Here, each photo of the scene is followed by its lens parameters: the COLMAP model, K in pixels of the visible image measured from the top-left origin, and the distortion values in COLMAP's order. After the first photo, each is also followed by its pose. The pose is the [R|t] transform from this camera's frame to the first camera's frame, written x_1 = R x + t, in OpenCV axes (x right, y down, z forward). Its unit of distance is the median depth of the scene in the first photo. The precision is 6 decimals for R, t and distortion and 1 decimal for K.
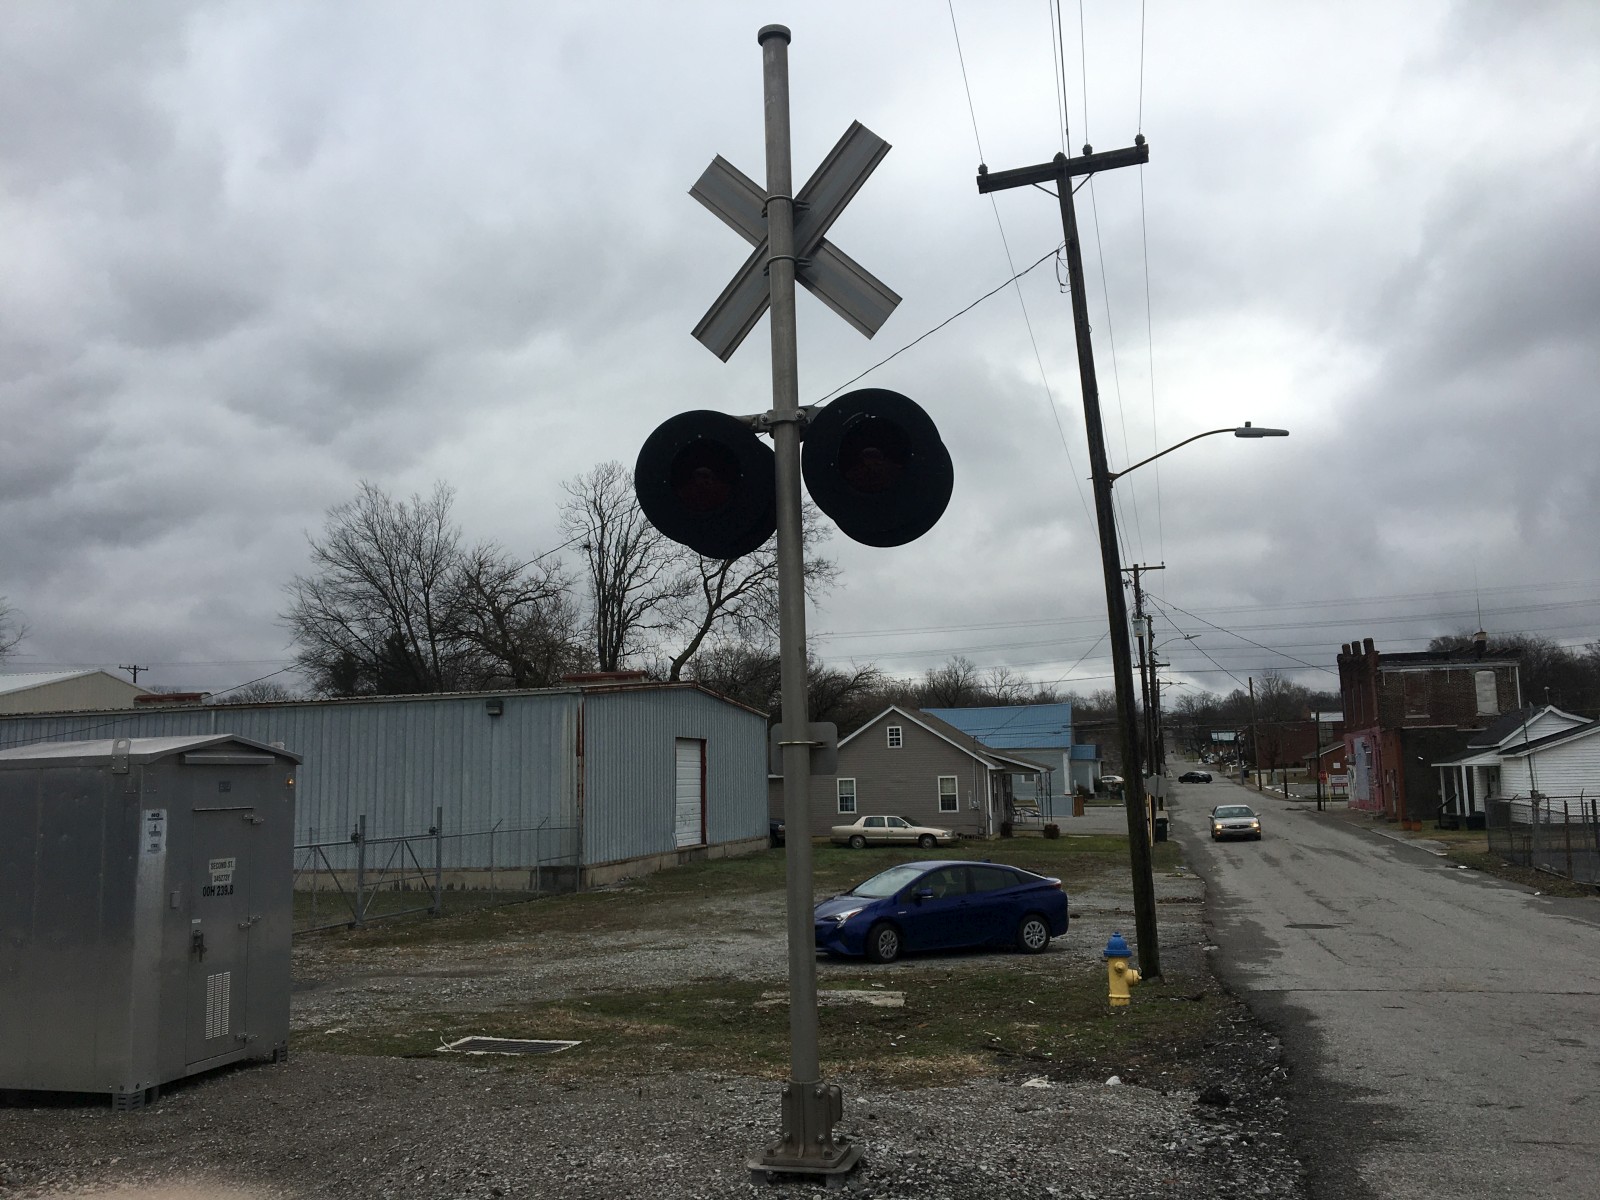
lens RADIAL K [[1316.5, 0, 788.9], [0, 1316.5, 641.6], [0, 0, 1]] dist [0.078059, -0.123457]
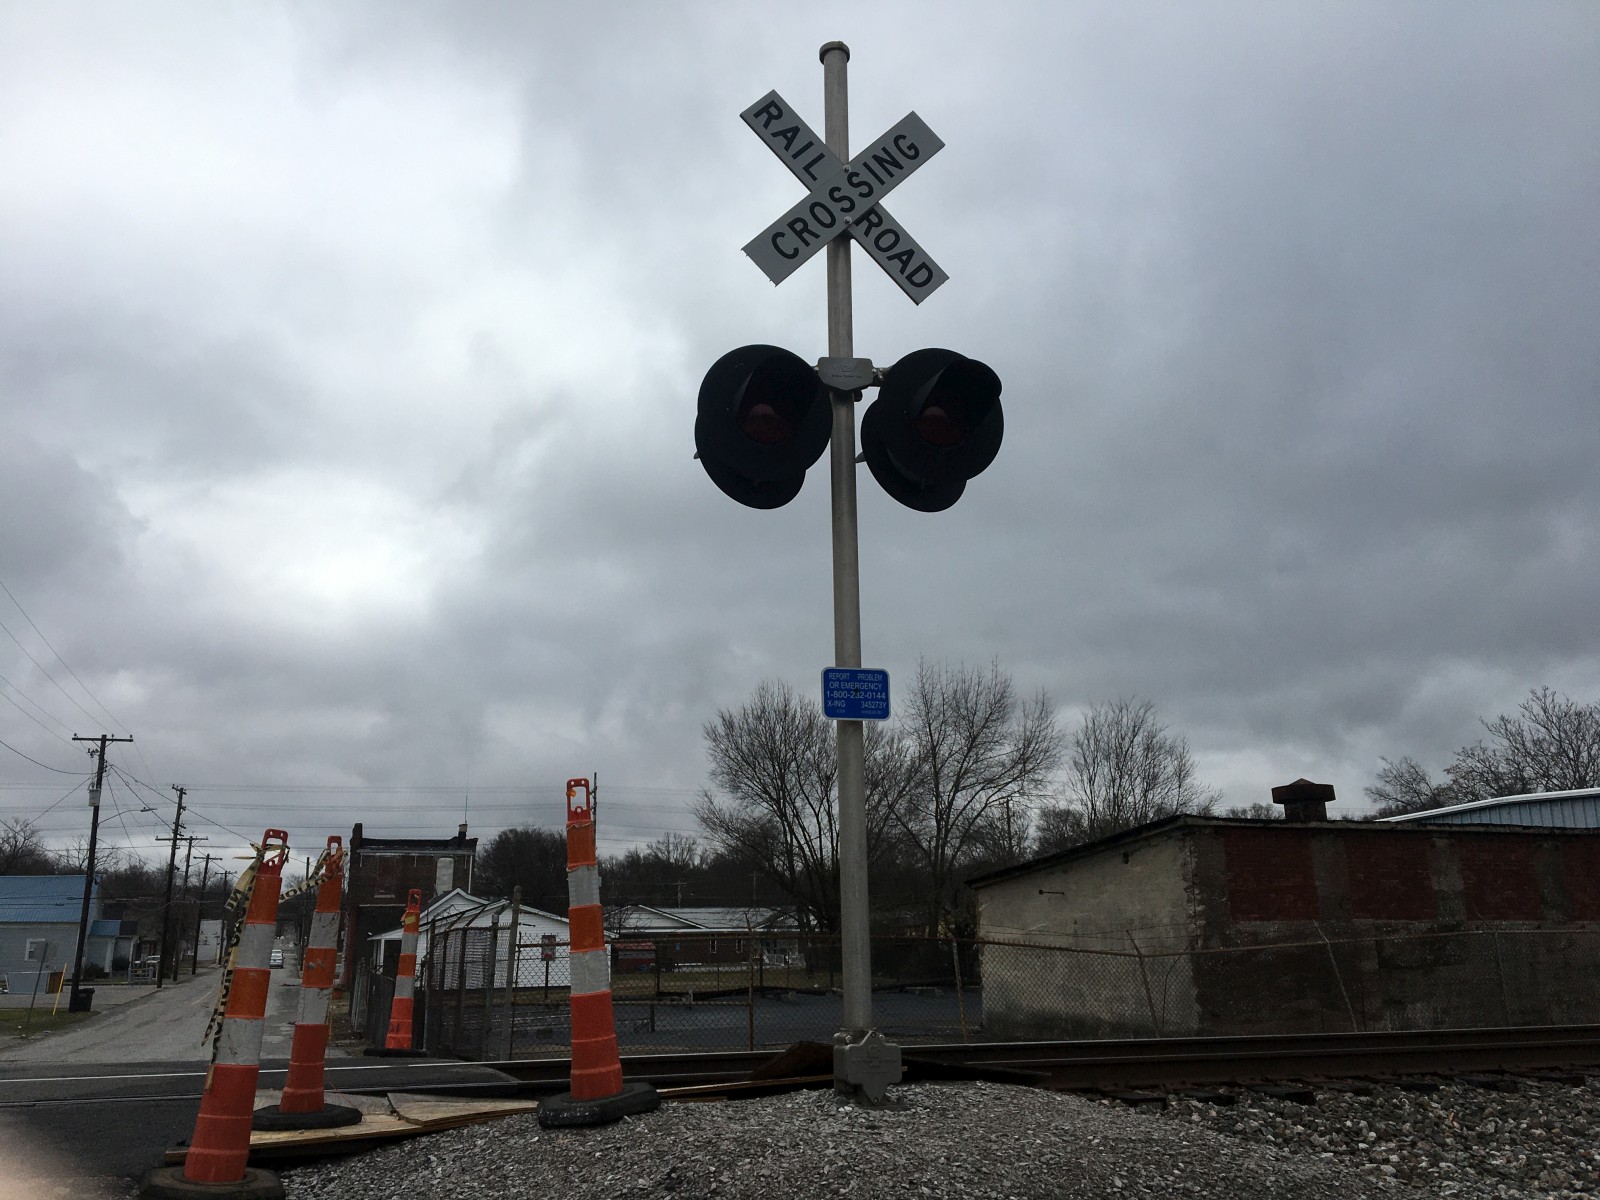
lens RADIAL K [[1316.5, 0, 779.0], [0, 1316.5, 608.4], [0, 0, 1]] dist [0.078059, -0.123457]
pose [[0.817826, 0.155671, 0.554009, 0.157130], [-0.065842, 0.981706, -0.178655, -0.007088], [-0.571686, 0.109632, 0.813115, -0.228953]]
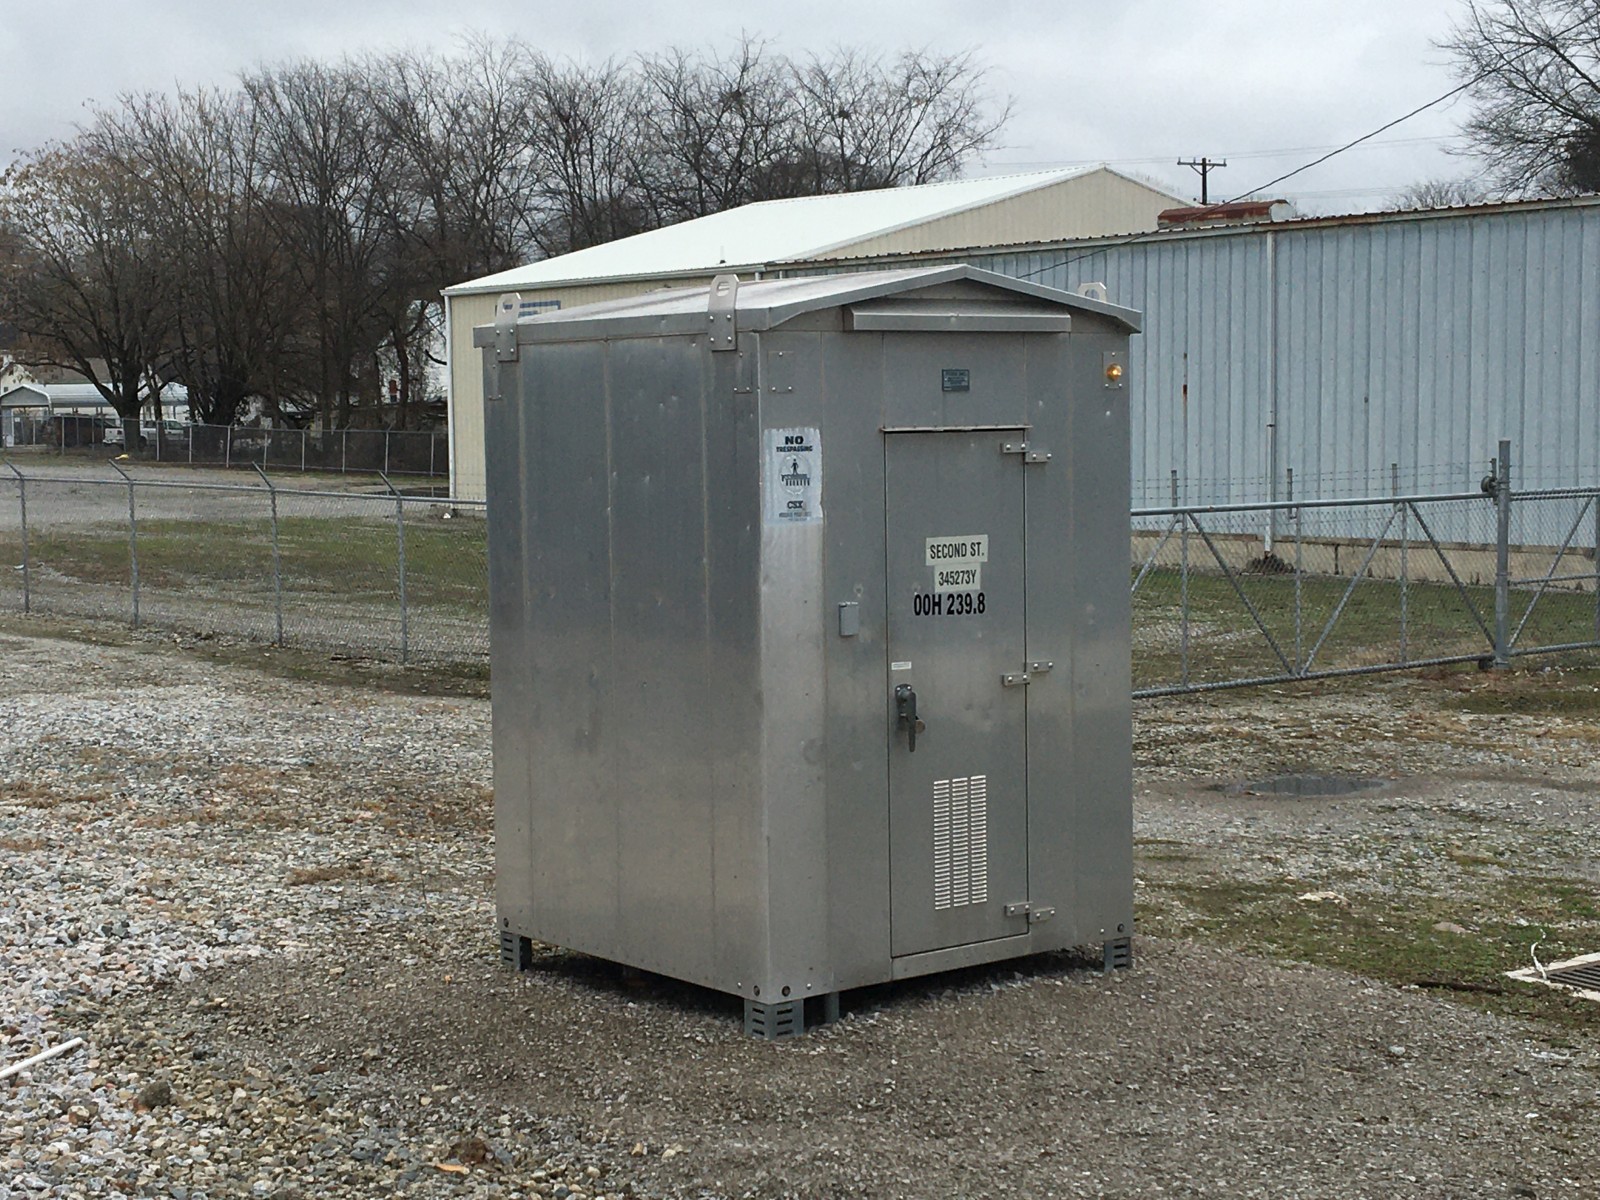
lens RADIAL K [[2551.3, 0, 790.9], [0, 2551.3, 558.5], [0, 0, 1]] dist [0.073026, 0.000000]
pose [[0.807083, 0.050665, -0.588261, 0.014217], [0.054520, 0.985660, 0.159692, 0.007079], [0.587916, -0.160956, 0.792747, 0.072018]]
